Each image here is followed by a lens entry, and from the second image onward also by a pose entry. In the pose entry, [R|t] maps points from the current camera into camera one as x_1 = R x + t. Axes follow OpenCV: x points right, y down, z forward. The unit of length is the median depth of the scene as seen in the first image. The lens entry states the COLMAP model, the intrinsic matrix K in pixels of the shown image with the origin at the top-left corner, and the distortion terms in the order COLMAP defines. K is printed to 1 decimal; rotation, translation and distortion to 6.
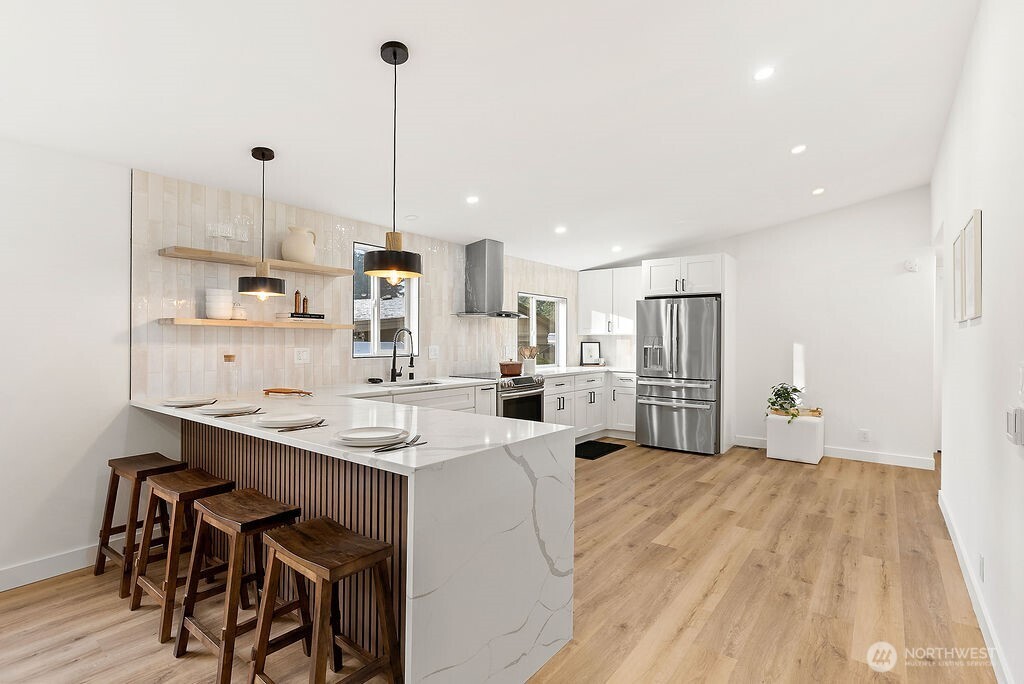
lens RADIAL K [[488.4, 0, 511.8], [0, 488.4, 344.5], [0, 0, 1]] dist [0.001469, -0.000023]
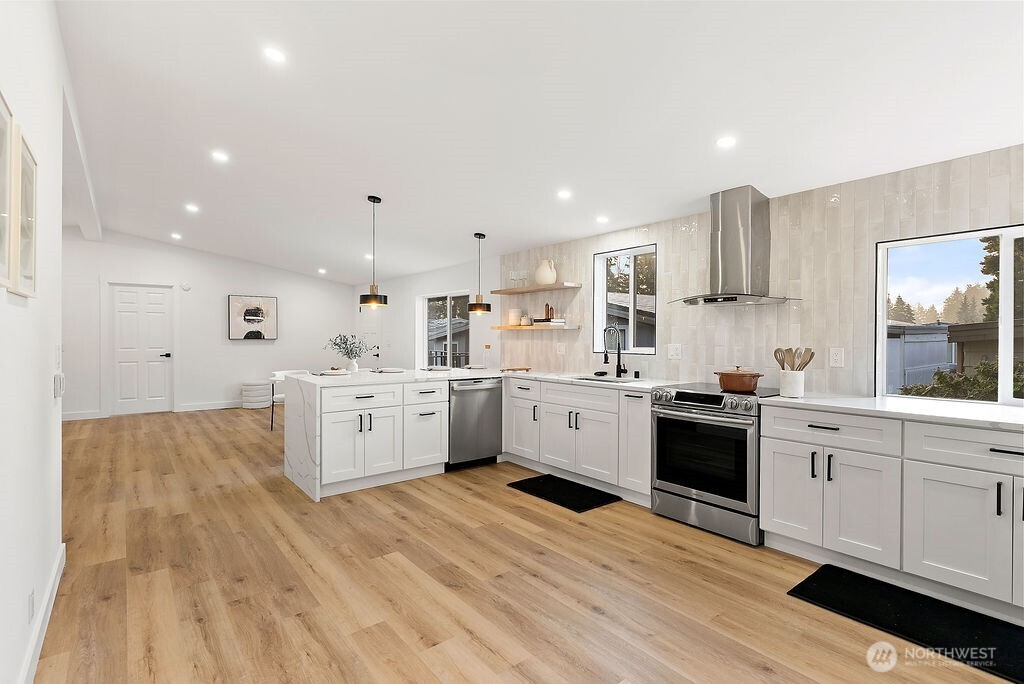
lens RADIAL K [[488.4, 0, 515.1], [0, 488.4, 337.3], [0, 0, 1]] dist [0.001469, -0.000023]
pose [[-0.240269, -0.008517, -0.970669, 1.125588], [-0.014242, 0.999885, -0.005248, -0.000530], [0.970602, 0.012563, -0.240362, 1.422097]]
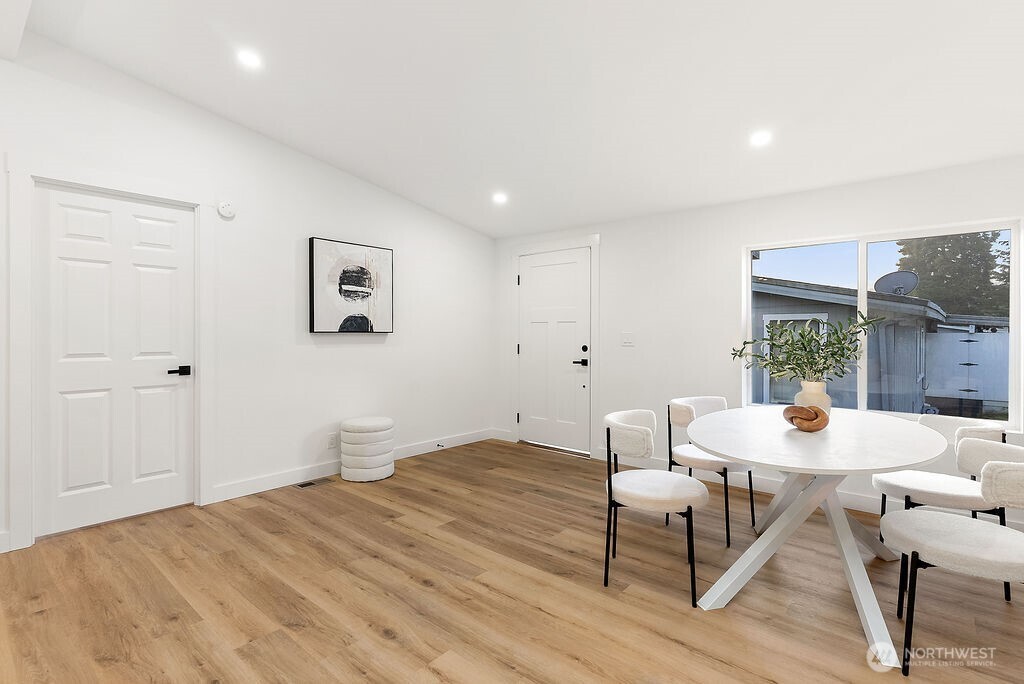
lens RADIAL K [[488.4, 0, 512.8], [0, 488.4, 335.6], [0, 0, 1]] dist [0.001469, -0.000023]
pose [[-0.058901, -0.004247, -0.998255, 0.118772], [-0.012063, 0.999921, -0.003543, 0.024506], [0.998191, 0.011833, -0.058947, -0.155568]]
